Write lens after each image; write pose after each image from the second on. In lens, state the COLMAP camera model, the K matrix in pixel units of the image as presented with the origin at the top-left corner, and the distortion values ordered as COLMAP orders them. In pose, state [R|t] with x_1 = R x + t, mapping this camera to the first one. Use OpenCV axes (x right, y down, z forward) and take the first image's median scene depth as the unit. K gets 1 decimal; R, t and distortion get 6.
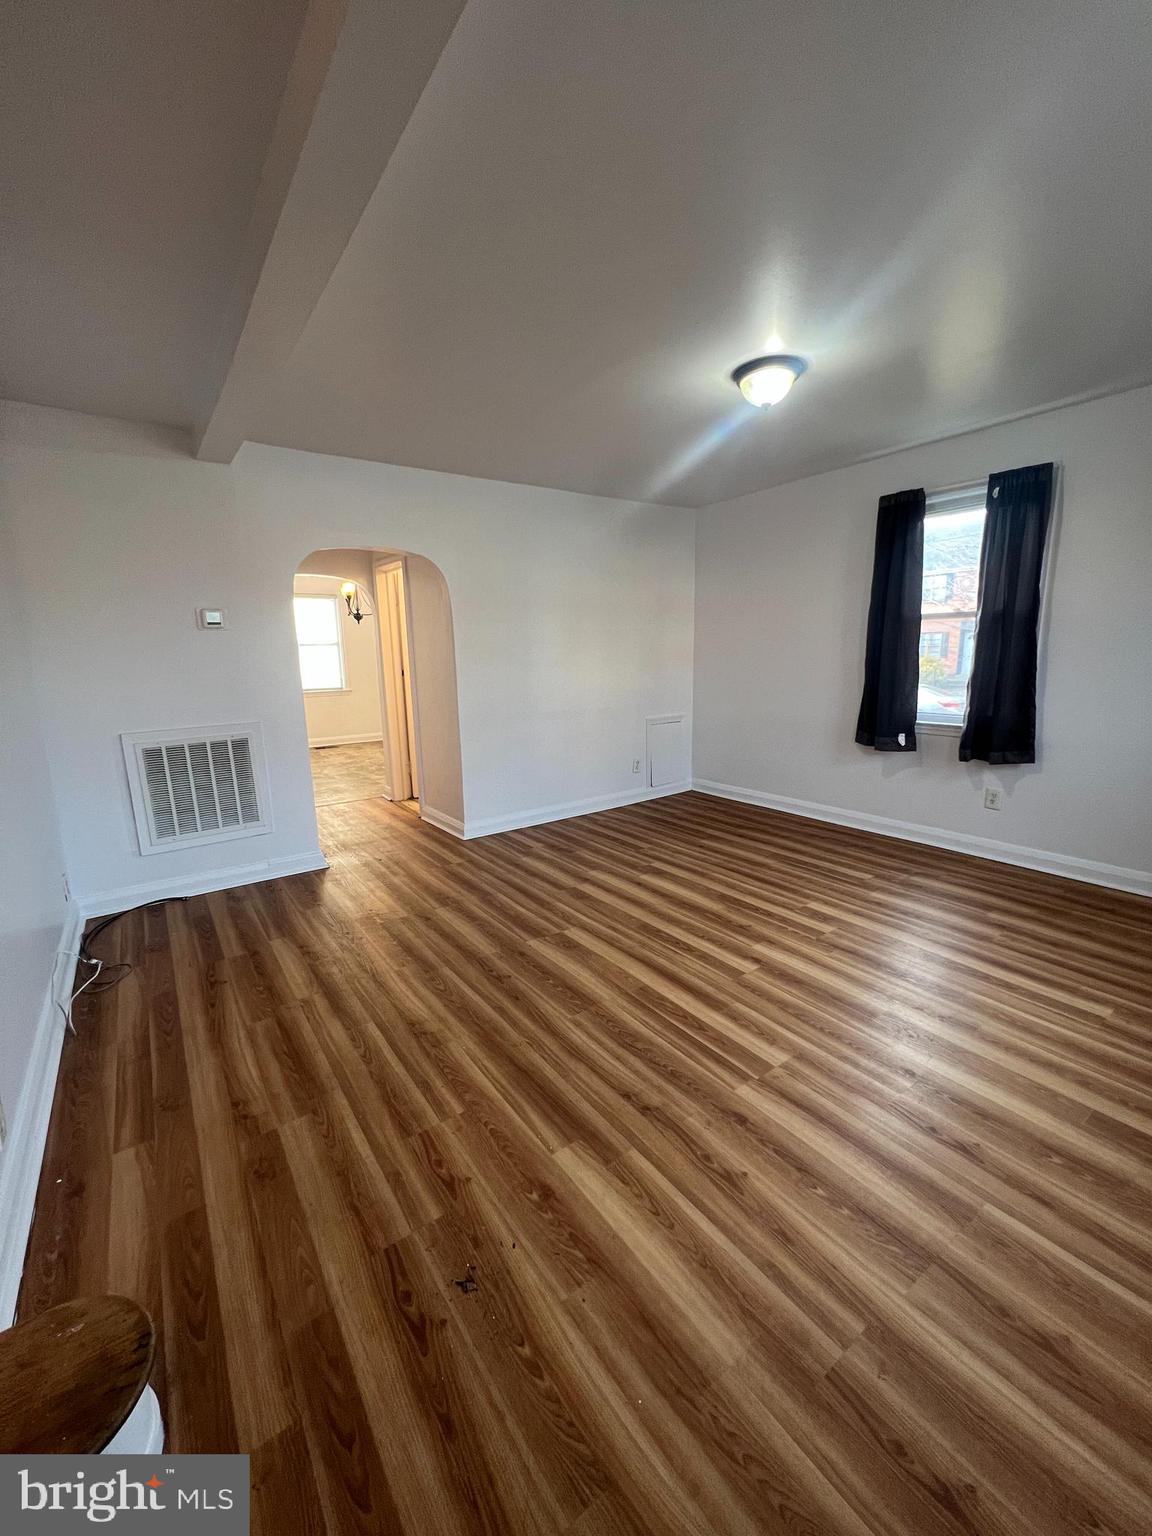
lens RADIAL K [[613.6, 0, 575.6], [0, 613.6, 771.1], [0, 0, 1]] dist [-0.001951, 0.000526]
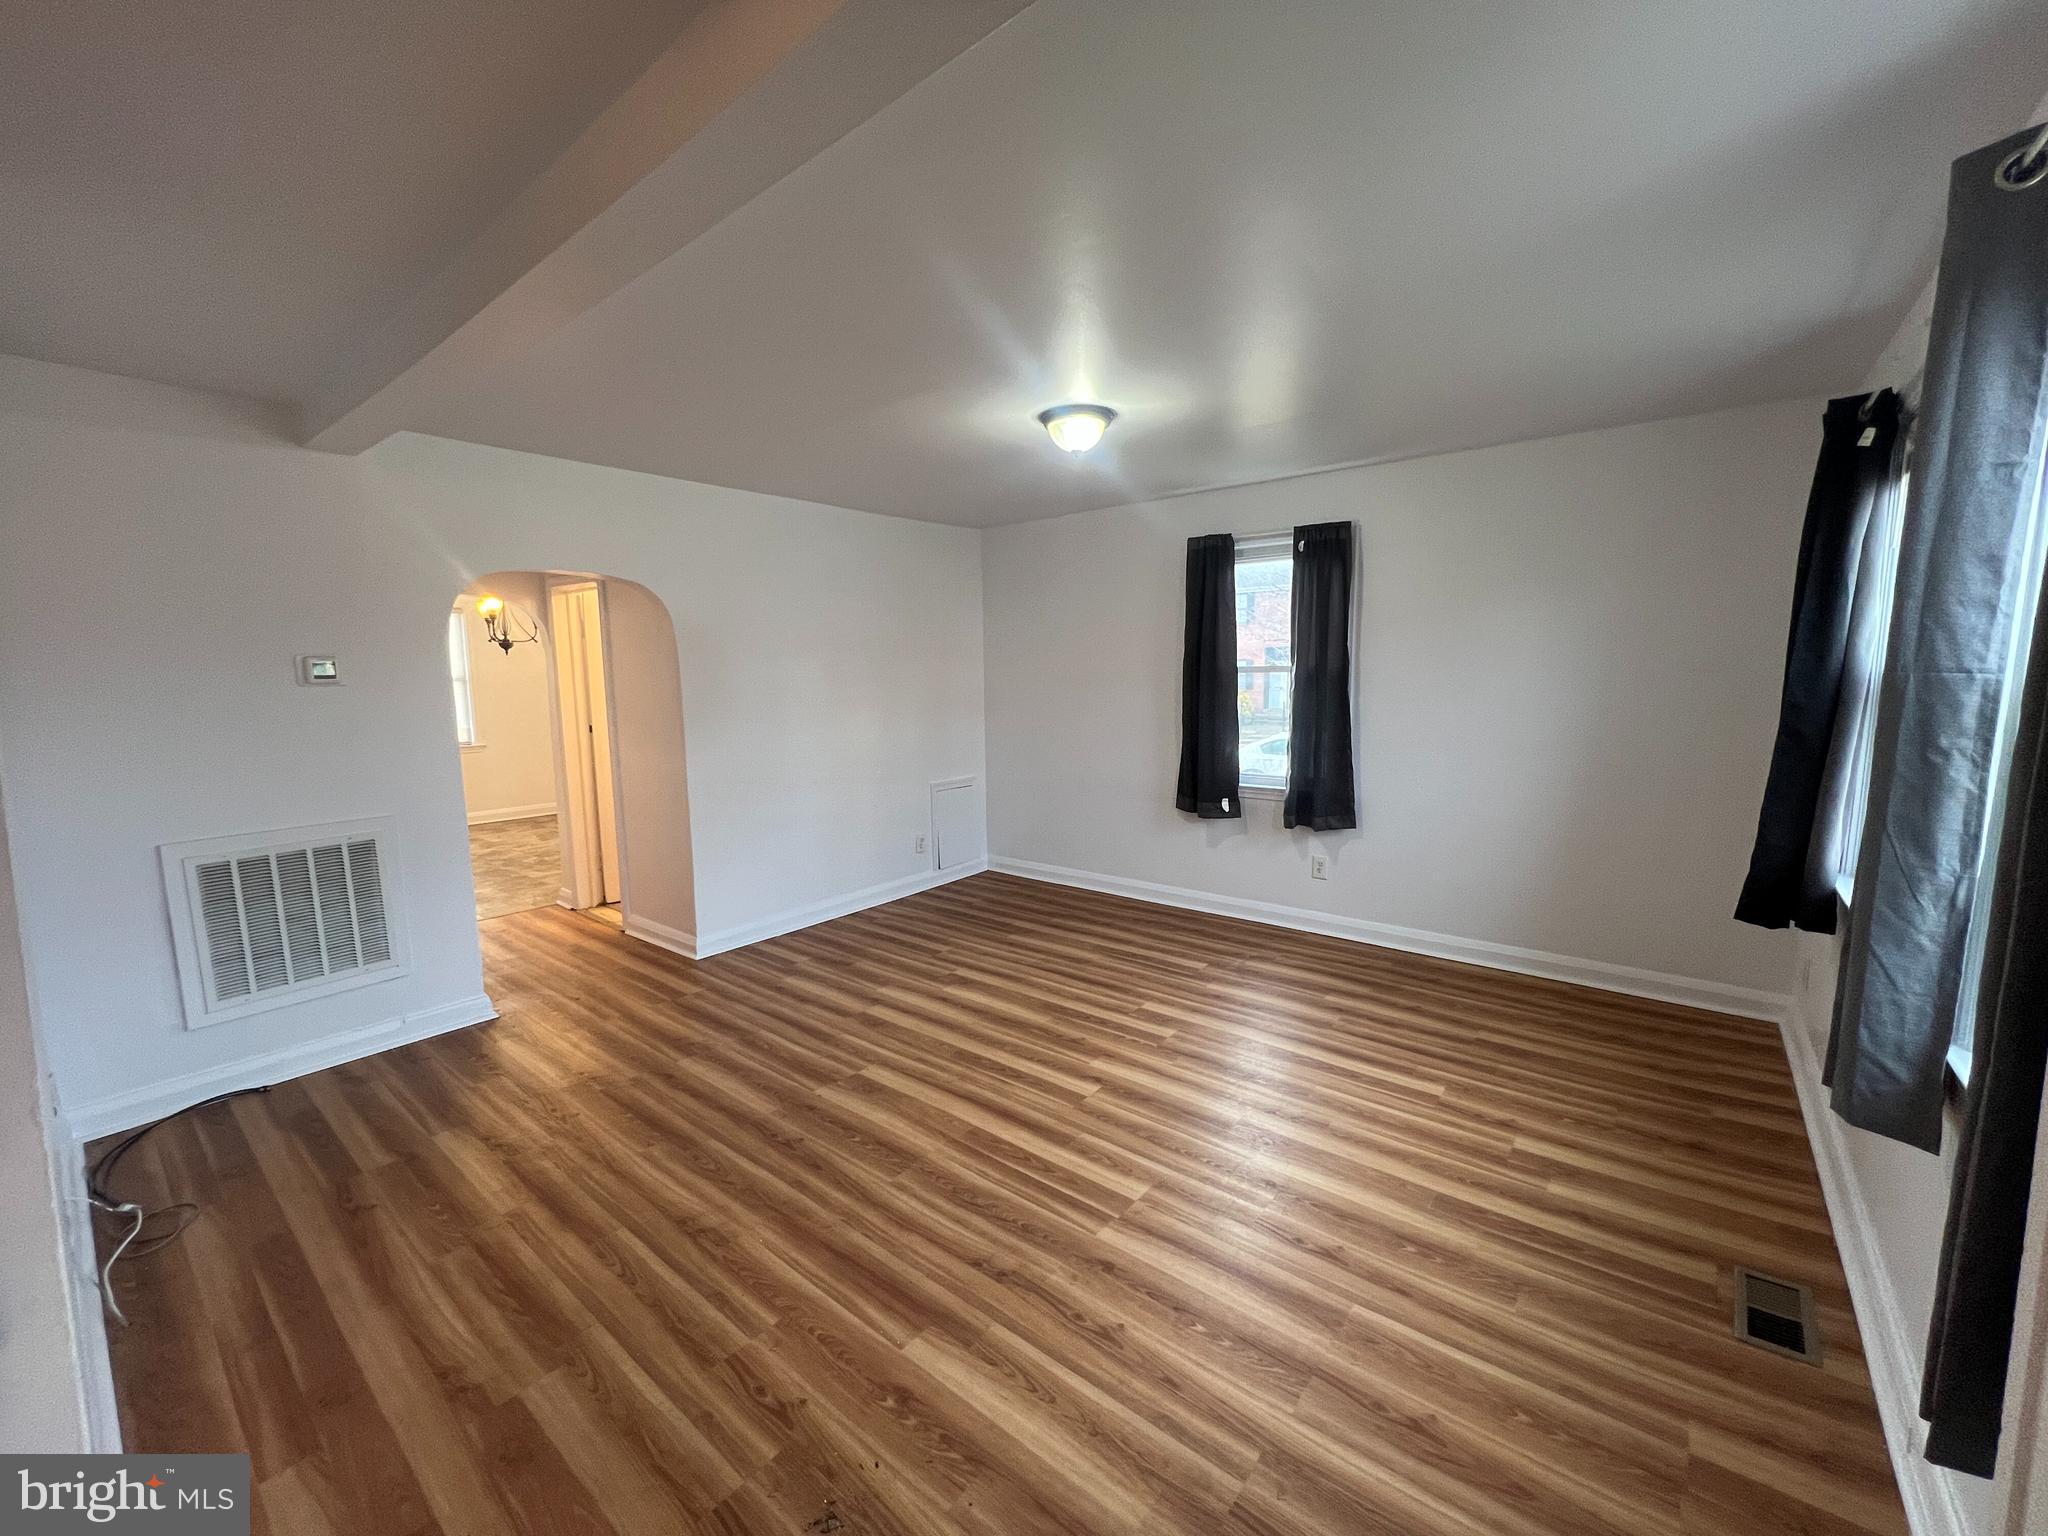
lens RADIAL K [[818.1, 0, 1024.2], [0, 818.1, 775.5], [0, 0, 1]] dist [-0.001951, 0.000526]
pose [[0.964212, -0.024898, 0.263961, -0.079299], [0.043320, 0.996996, -0.064201, -0.039147], [-0.261569, 0.073338, 0.962394, -0.089392]]
